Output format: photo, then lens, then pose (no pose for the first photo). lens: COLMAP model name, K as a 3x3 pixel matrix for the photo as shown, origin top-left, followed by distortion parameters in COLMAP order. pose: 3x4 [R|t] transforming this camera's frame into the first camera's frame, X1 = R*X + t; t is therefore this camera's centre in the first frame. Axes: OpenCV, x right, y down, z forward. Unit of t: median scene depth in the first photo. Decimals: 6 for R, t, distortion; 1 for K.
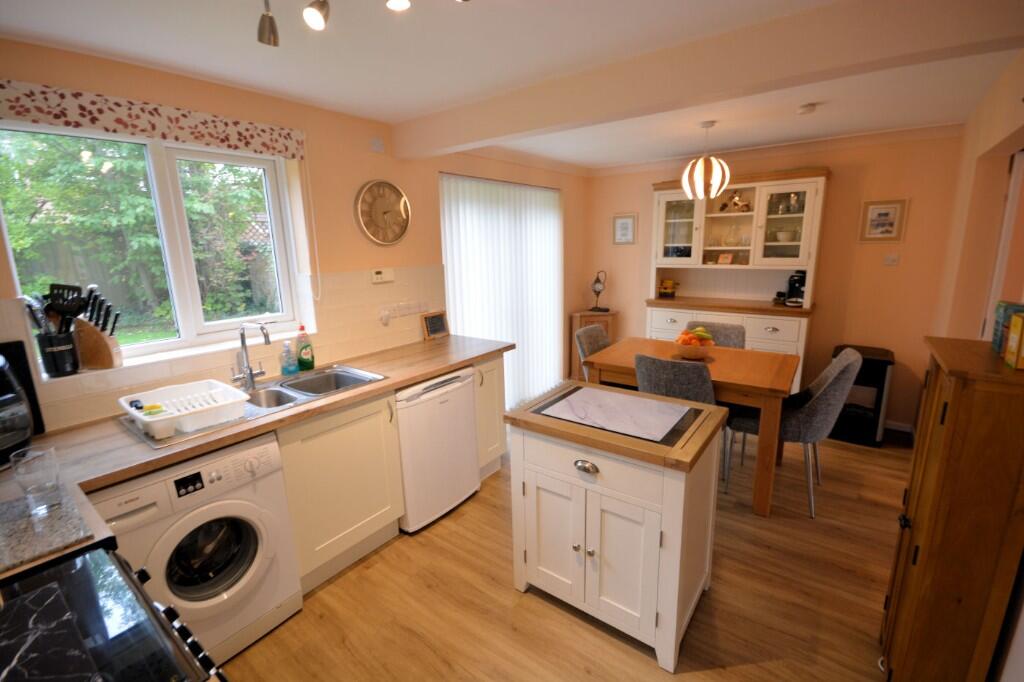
lens RADIAL K [[447.4, 0, 510.9], [0, 447.4, 339.8], [0, 0, 1]] dist [-0.010917, -0.000678]
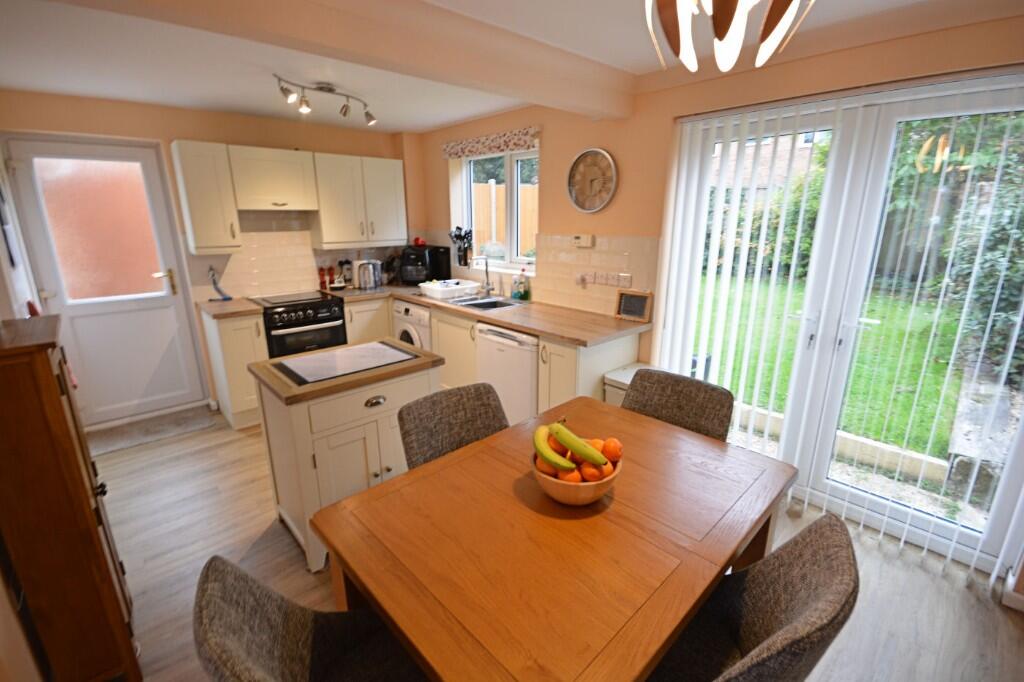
lens RADIAL K [[447.4, 0, 512.8], [0, 447.4, 339.0], [0, 0, 1]] dist [-0.010917, -0.000678]
pose [[-0.180505, 0.275169, -0.944299, 1.049049], [-0.209417, 0.927303, 0.310247, -0.285618], [0.961022, 0.253753, -0.109758, 1.299220]]
